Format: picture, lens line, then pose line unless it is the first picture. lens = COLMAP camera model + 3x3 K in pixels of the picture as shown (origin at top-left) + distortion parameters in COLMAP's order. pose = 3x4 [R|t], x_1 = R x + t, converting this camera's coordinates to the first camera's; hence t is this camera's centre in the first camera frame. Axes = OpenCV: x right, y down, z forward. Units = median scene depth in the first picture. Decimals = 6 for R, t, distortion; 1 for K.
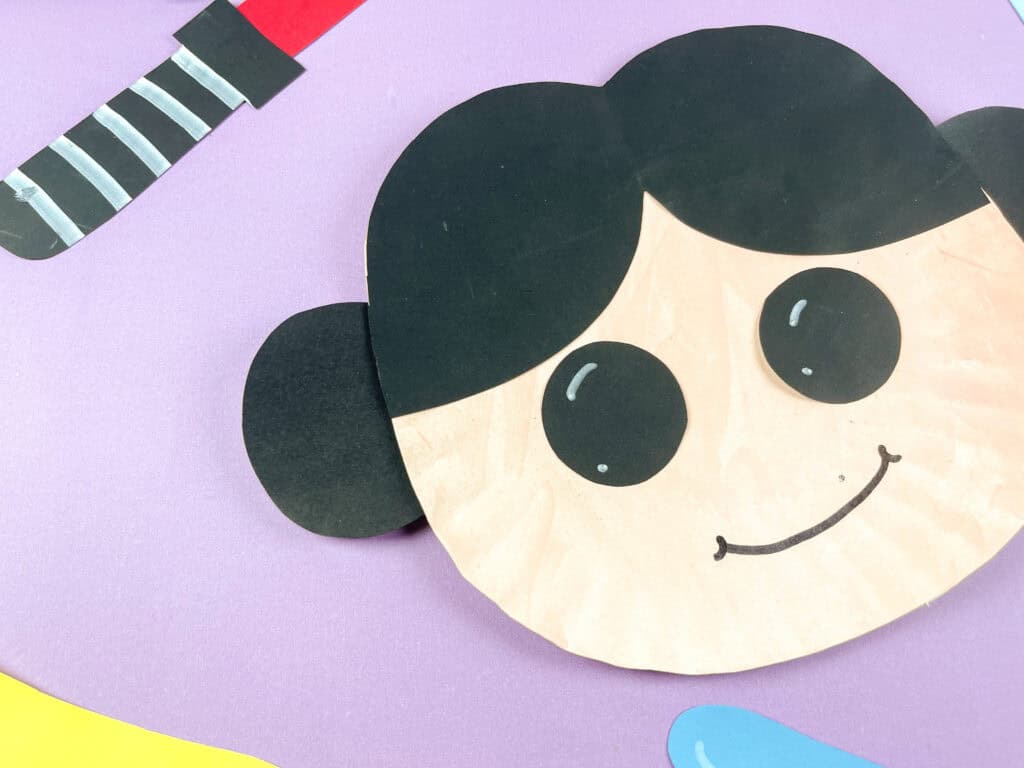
lens RADIAL K [[832.0, 0, 518.3], [0, 832.0, 382.9], [0, 0, 1]] dist [0.059170, -0.132621]
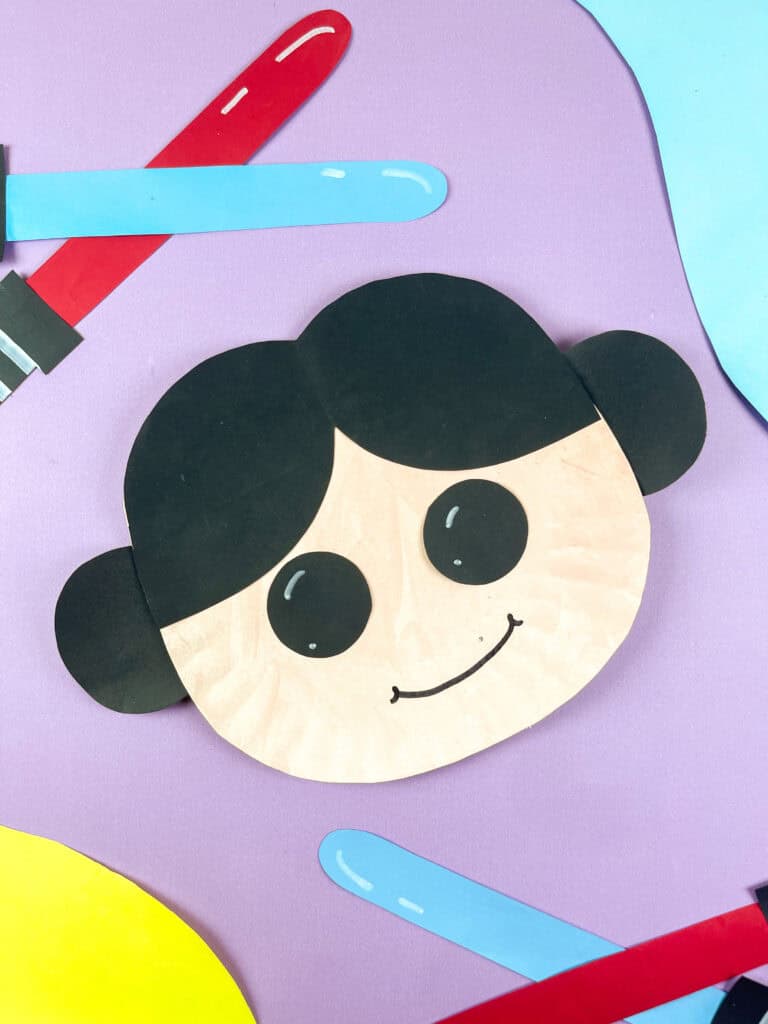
lens RADIAL K [[832.0, 0, 384.0], [0, 832.0, 512.0], [0, 0, 1]] dist [0.059170, -0.132621]
pose [[0.996205, -0.073739, -0.046250, 0.303162], [0.083991, 0.953811, 0.288427, -0.514793], [0.022846, -0.291217, 0.956384, -0.297848]]
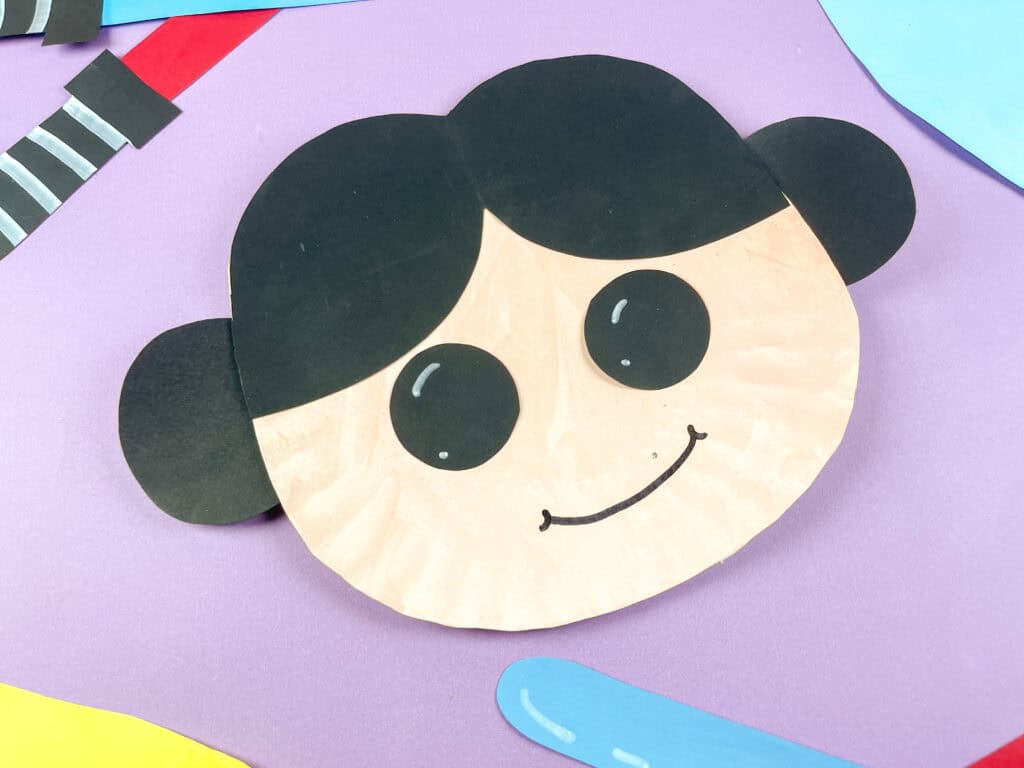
lens RADIAL K [[832.0, 0, 518.3], [0, 832.0, 382.9], [0, 0, 1]] dist [0.059170, -0.132621]
pose [[0.999144, -0.041256, -0.003018, 0.208172], [0.041257, 0.999149, 0.000228, 0.007613], [0.003006, -0.000352, 0.999995, -0.133777]]
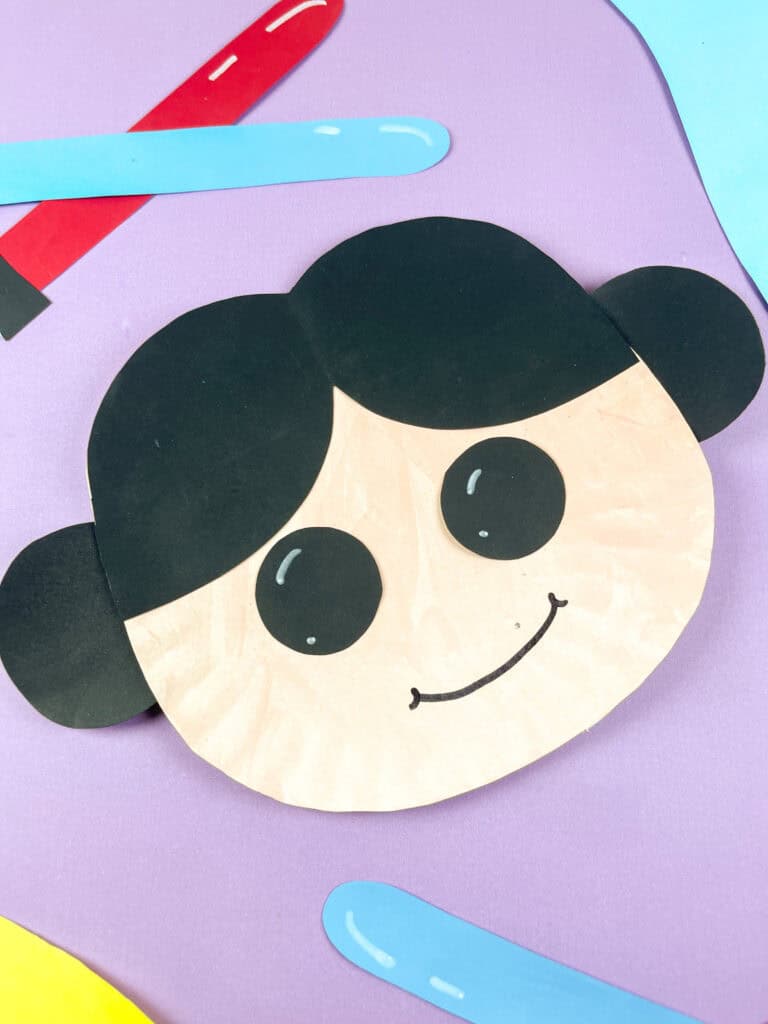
lens RADIAL K [[832.0, 0, 384.0], [0, 832.0, 512.0], [0, 0, 1]] dist [0.059170, -0.132621]
pose [[0.992957, -0.114174, -0.031619, 0.256691], [0.116192, 0.990632, 0.071748, -0.146480], [0.023131, -0.074917, 0.996921, -0.146412]]
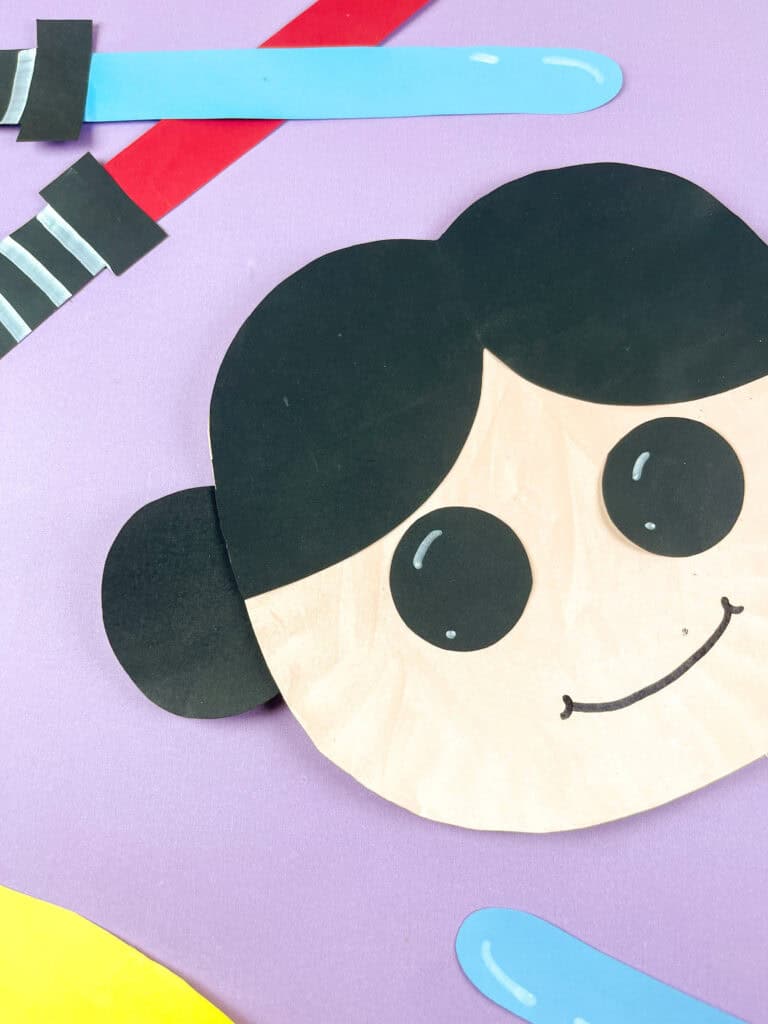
lens RADIAL K [[832.0, 0, 384.0], [0, 832.0, 512.0], [0, 0, 1]] dist [0.059170, -0.132621]
pose [[0.997794, -0.053508, -0.039281, 0.066241], [0.057275, 0.993129, 0.102049, -0.157469], [0.033551, -0.104074, 0.994003, -0.016868]]
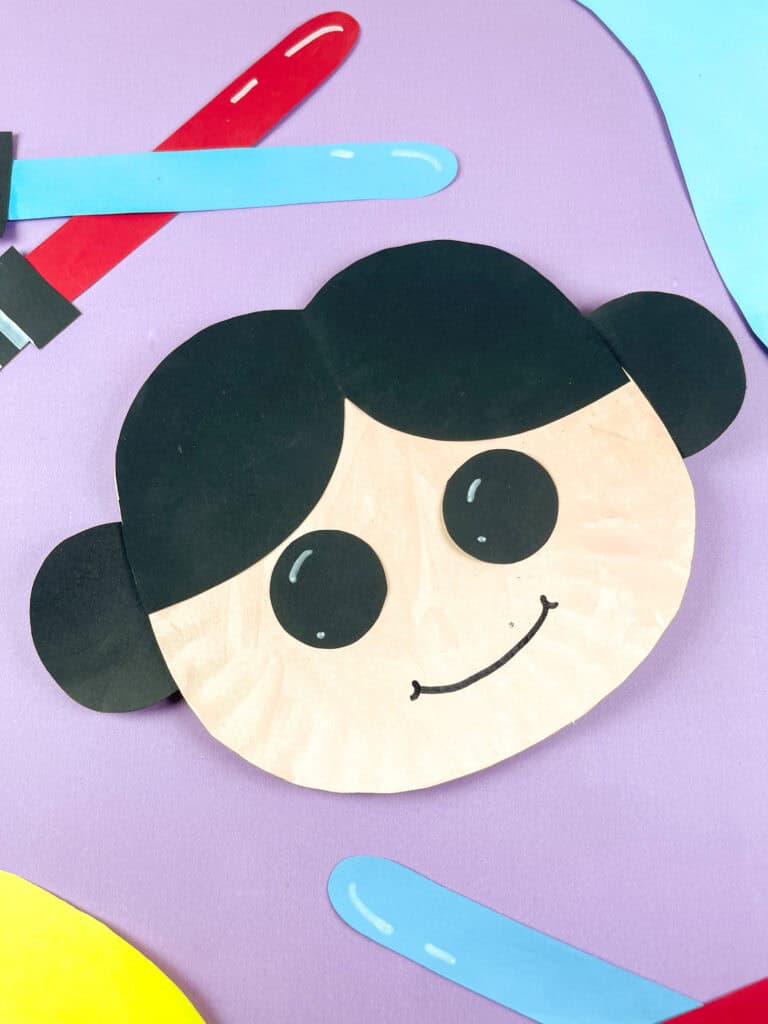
lens RADIAL K [[832.0, 0, 384.0], [0, 832.0, 512.0], [0, 0, 1]] dist [0.059170, -0.132621]
pose [[0.995026, -0.095069, -0.029752, 0.248885], [0.097472, 0.990805, 0.093831, -0.190135], [0.020558, -0.096264, 0.995144, -0.235357]]
